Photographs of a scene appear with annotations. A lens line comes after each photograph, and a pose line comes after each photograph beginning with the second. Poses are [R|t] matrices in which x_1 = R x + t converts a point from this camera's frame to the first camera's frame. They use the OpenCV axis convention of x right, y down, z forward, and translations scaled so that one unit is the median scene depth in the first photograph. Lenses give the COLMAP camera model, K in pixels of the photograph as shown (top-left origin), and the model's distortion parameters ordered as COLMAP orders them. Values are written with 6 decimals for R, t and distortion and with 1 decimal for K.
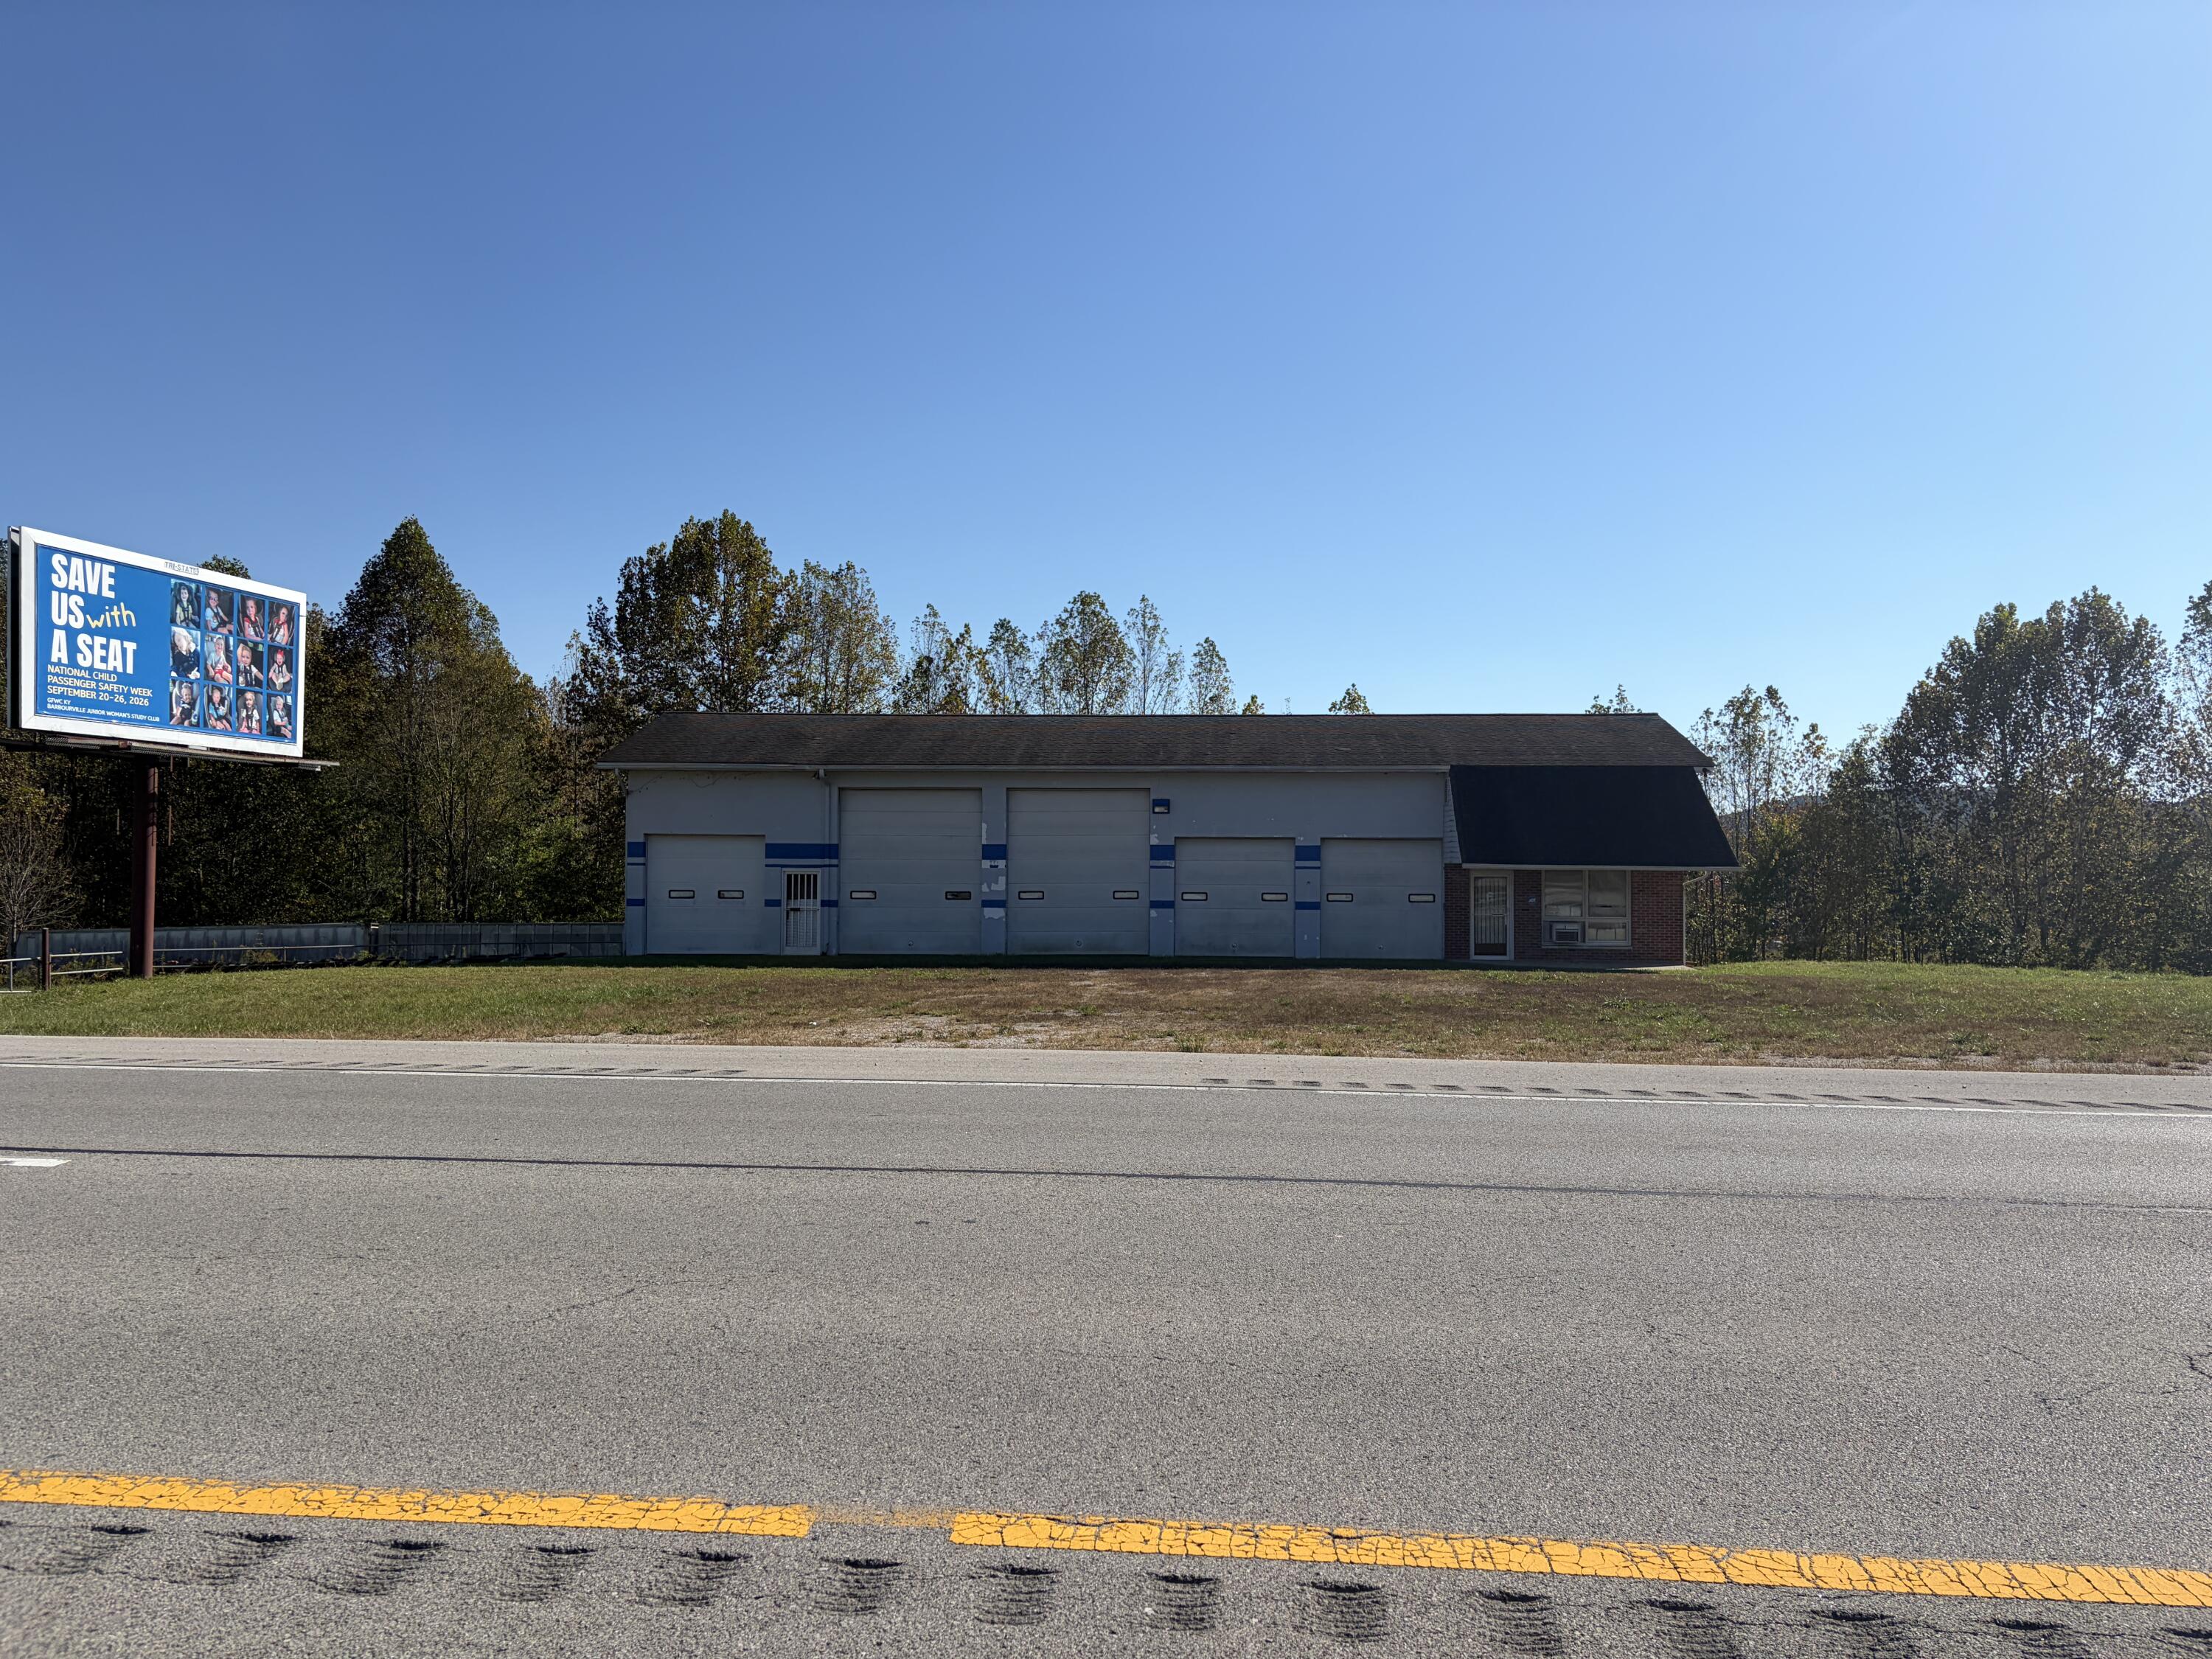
lens RADIAL K [[1683.9, 0, 1115.1], [0, 1683.9, 827.1], [0, 0, 1]] dist [0.097289, -0.109232]
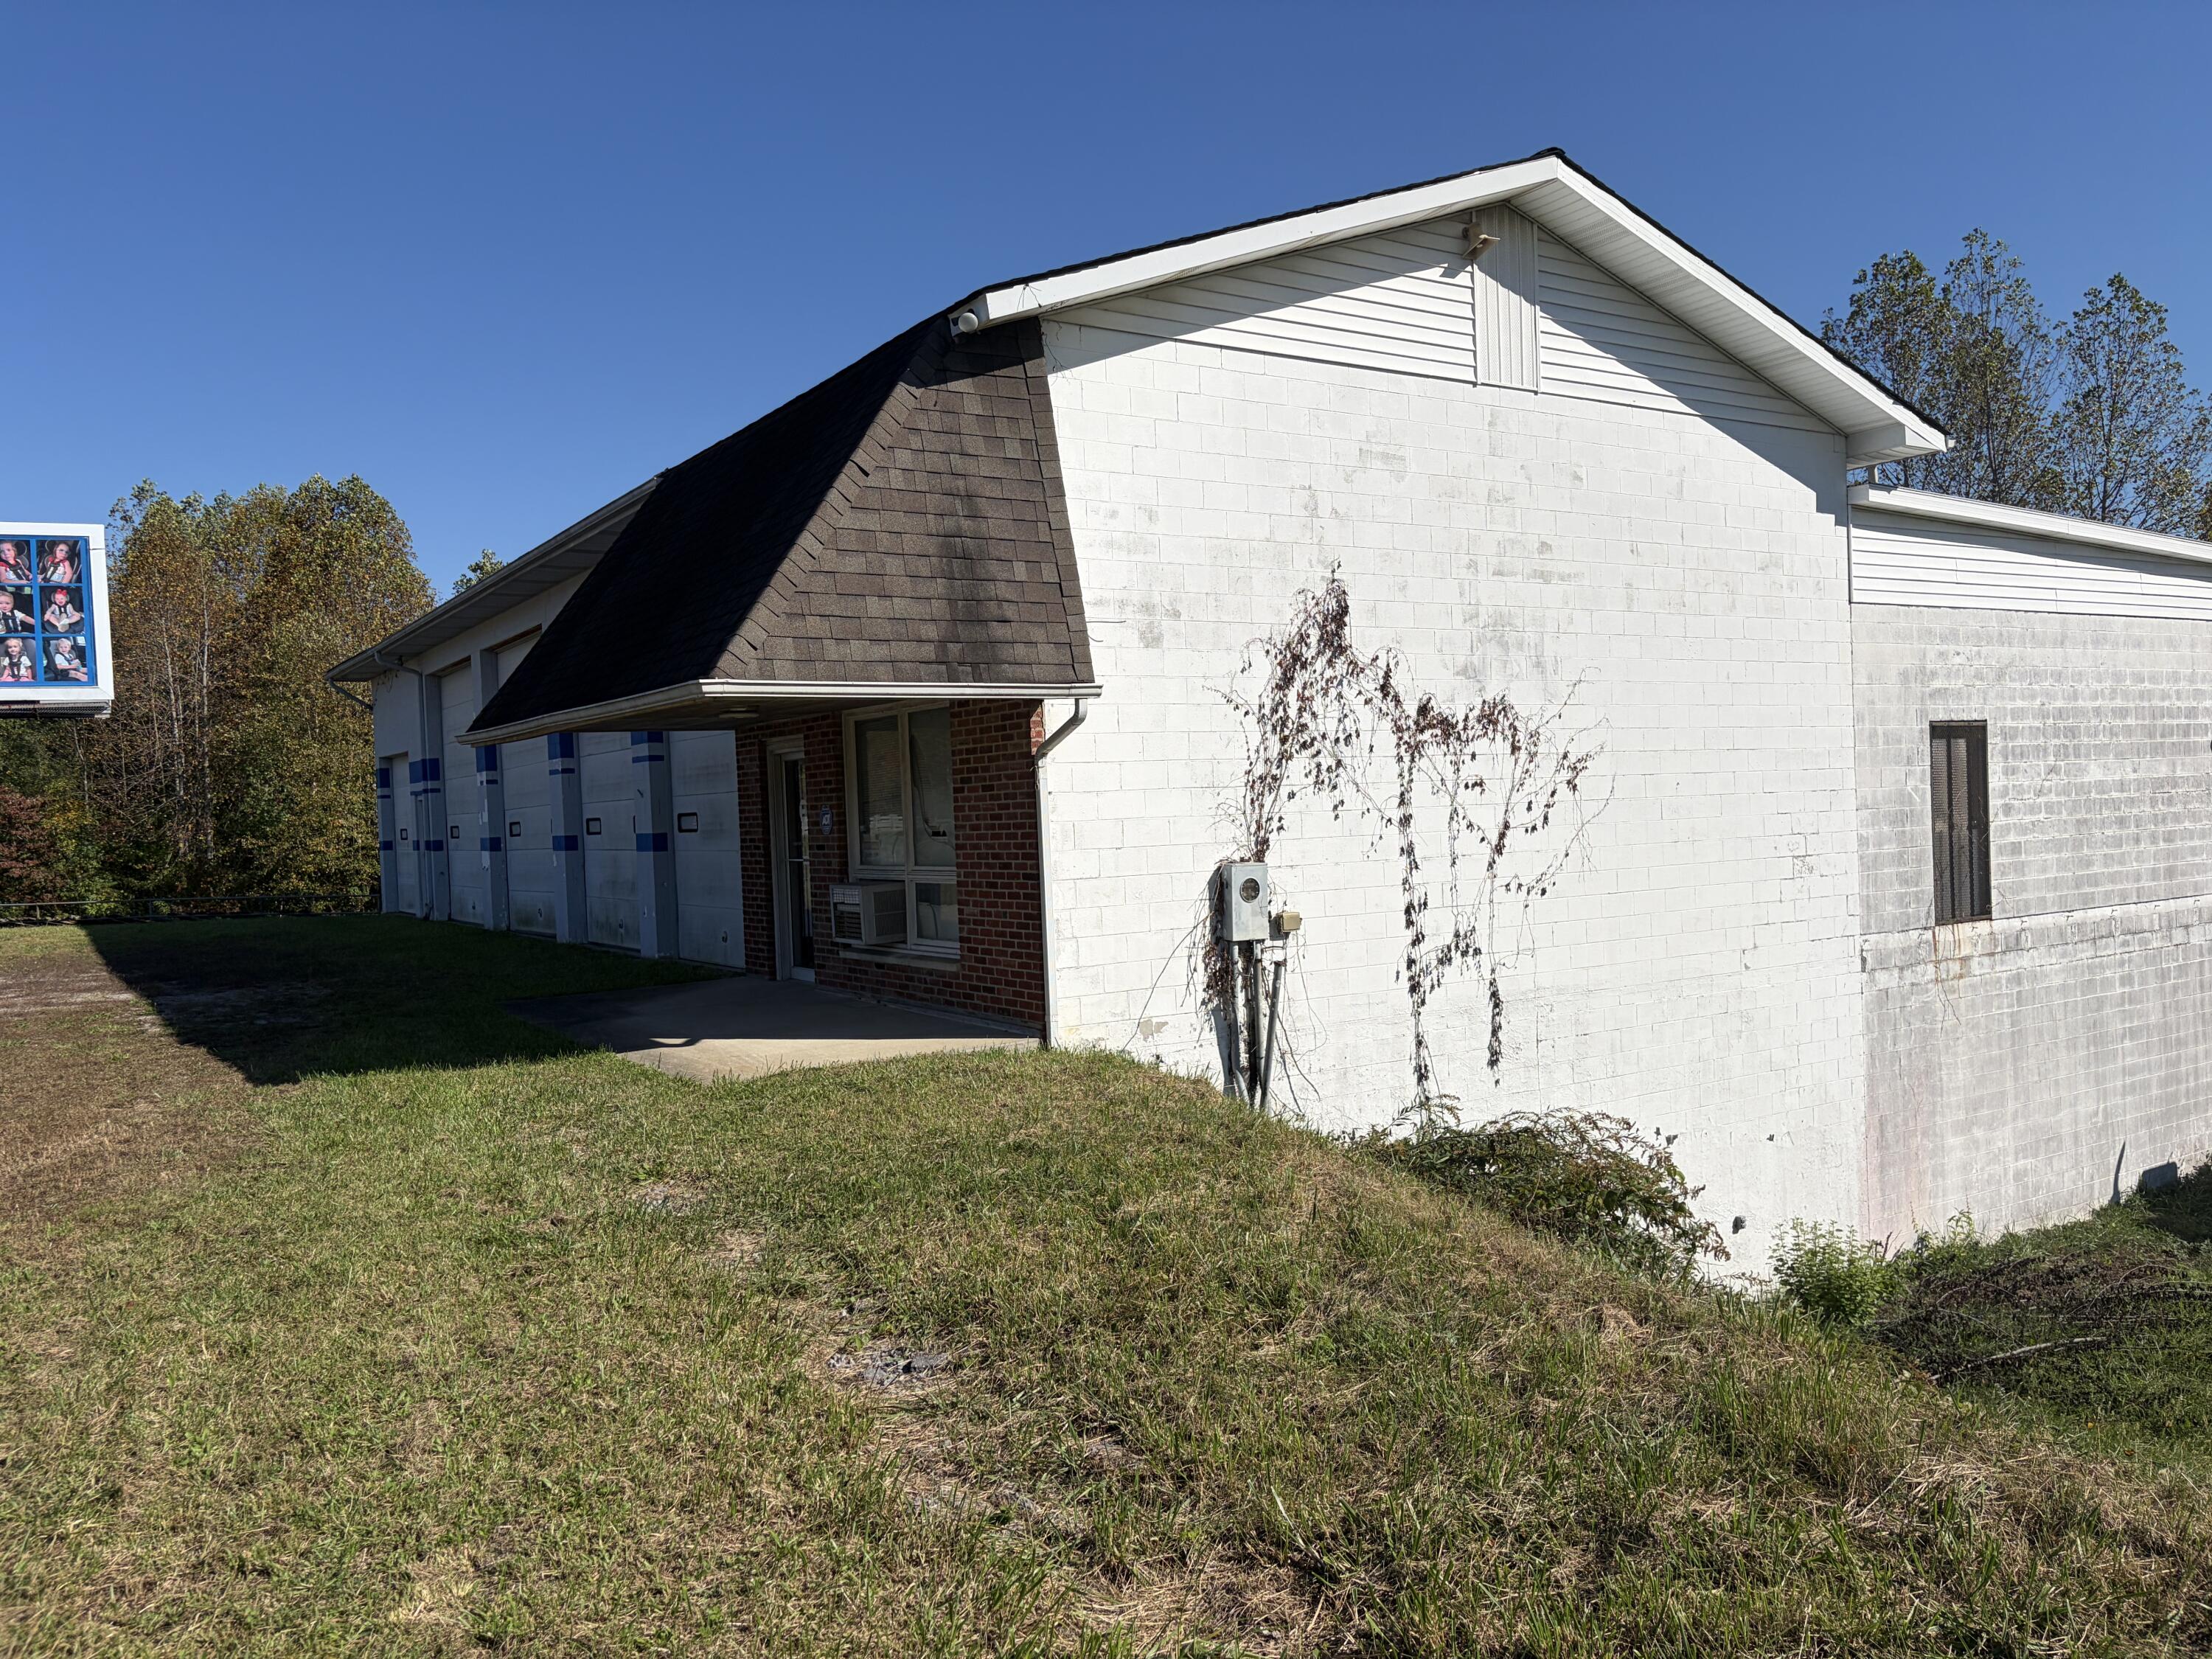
lens RADIAL K [[1662.8, 0, 1101.8], [0, 1662.8, 843.4], [0, 0, 1]] dist [0.044317, -0.046099]
pose [[0.620829, -0.013489, -0.783830, 0.613635], [0.070345, 0.996777, 0.038562, 0.042598], [0.780784, -0.079079, 0.619777, 0.883690]]
